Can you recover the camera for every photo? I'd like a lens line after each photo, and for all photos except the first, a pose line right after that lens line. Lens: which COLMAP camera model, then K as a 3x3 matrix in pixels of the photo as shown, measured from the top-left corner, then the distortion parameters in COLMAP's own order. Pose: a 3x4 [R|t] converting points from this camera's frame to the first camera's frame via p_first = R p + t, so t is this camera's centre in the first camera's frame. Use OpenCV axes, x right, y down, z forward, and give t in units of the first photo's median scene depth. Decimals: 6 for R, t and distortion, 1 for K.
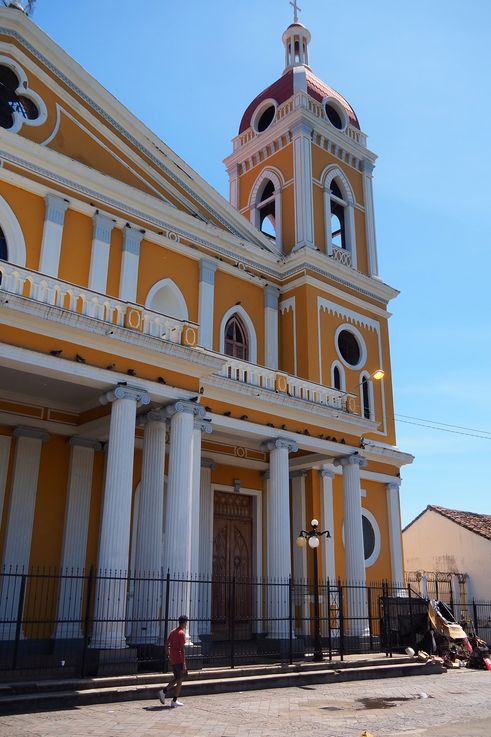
lens RADIAL K [[678.3, 0, 245.5], [0, 678.3, 368.5], [0, 0, 1]] dist [0.008444, -0.000222]
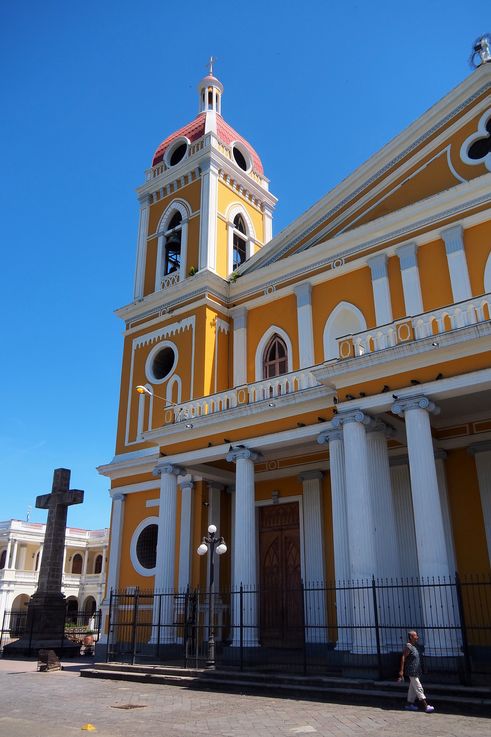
lens RADIAL K [[596.2, 0, 246.1], [0, 596.2, 386.3], [0, 0, 1]] dist [-0.005594, -0.001086]
pose [[0.182314, -0.359000, -0.915358, 0.814919], [0.331924, 0.898781, -0.286389, 0.248453], [0.925520, -0.251617, 0.283021, 0.690611]]
